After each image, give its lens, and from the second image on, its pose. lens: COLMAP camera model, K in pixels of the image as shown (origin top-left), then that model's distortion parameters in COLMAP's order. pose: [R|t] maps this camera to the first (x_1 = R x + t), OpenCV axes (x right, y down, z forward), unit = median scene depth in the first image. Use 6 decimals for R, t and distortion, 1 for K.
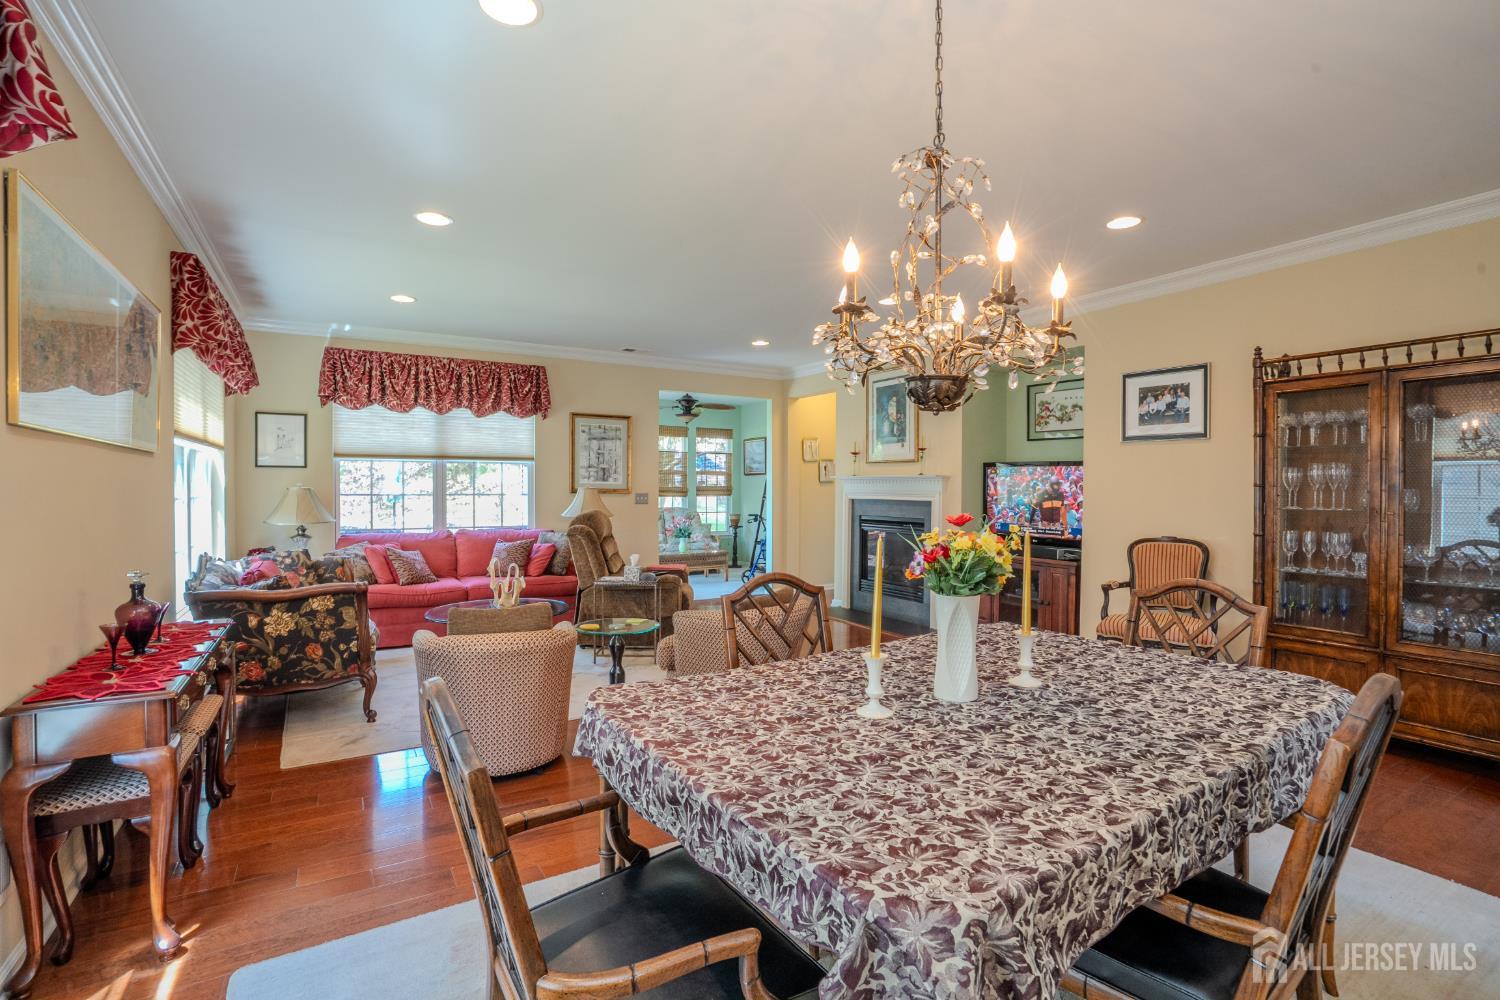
lens RADIAL K [[690.3, 0, 751.6], [0, 690.3, 500.4], [0, 0, 1]] dist [-0.050003, 0.015389]
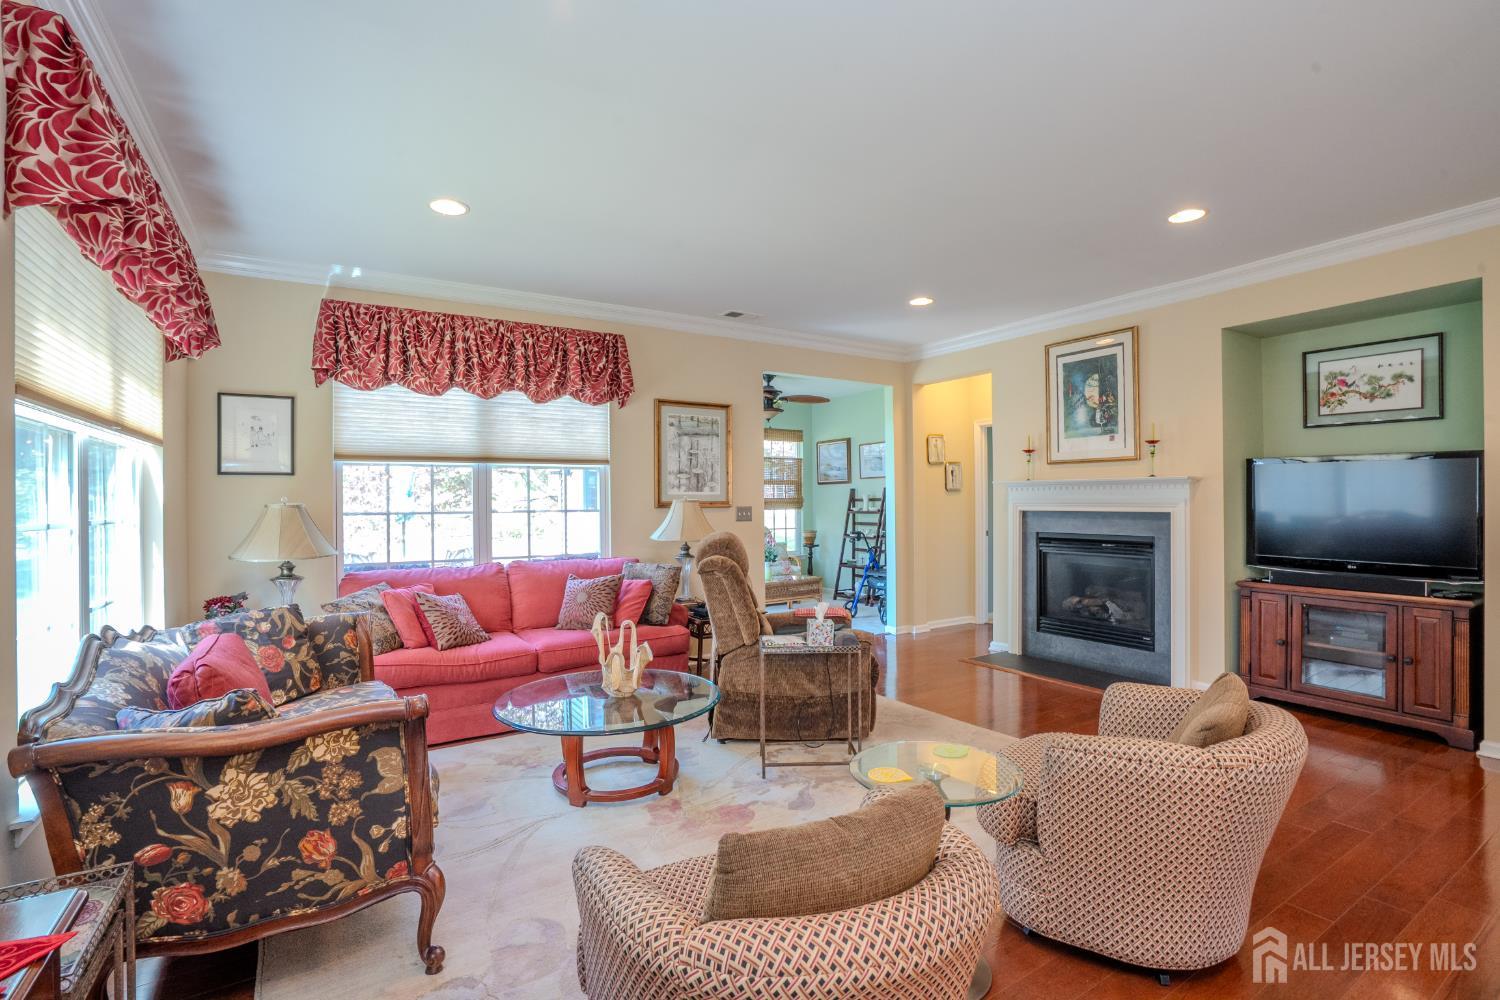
lens RADIAL K [[690.3, 0, 753.3], [0, 690.3, 500.2], [0, 0, 1]] dist [-0.050003, 0.015389]
pose [[0.999759, -0.012272, 0.018193, -0.204432], [0.012611, 0.999747, -0.018610, -0.004477], [-0.017960, 0.018835, 0.999661, 0.306037]]
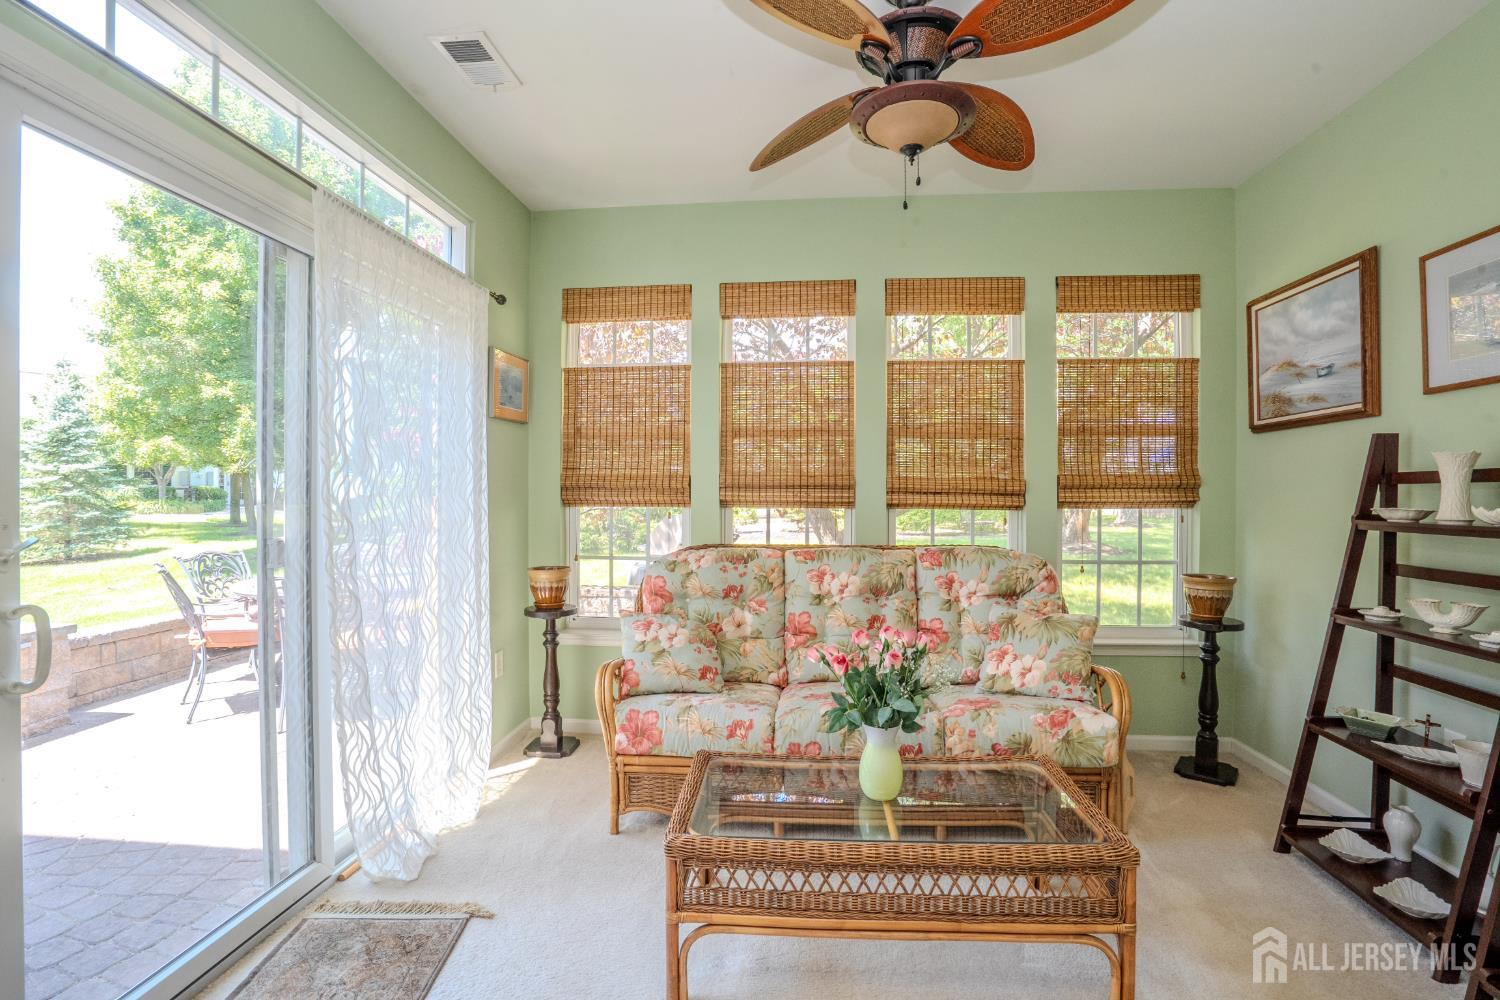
lens RADIAL K [[690.3, 0, 738.3], [0, 690.3, 491.6], [0, 0, 1]] dist [-0.050003, 0.015389]
pose [[0.790986, -0.002747, -0.611828, -0.015703], [-0.006481, 0.999896, -0.012867, -0.015805], [0.611800, 0.014143, 0.790886, 1.299230]]
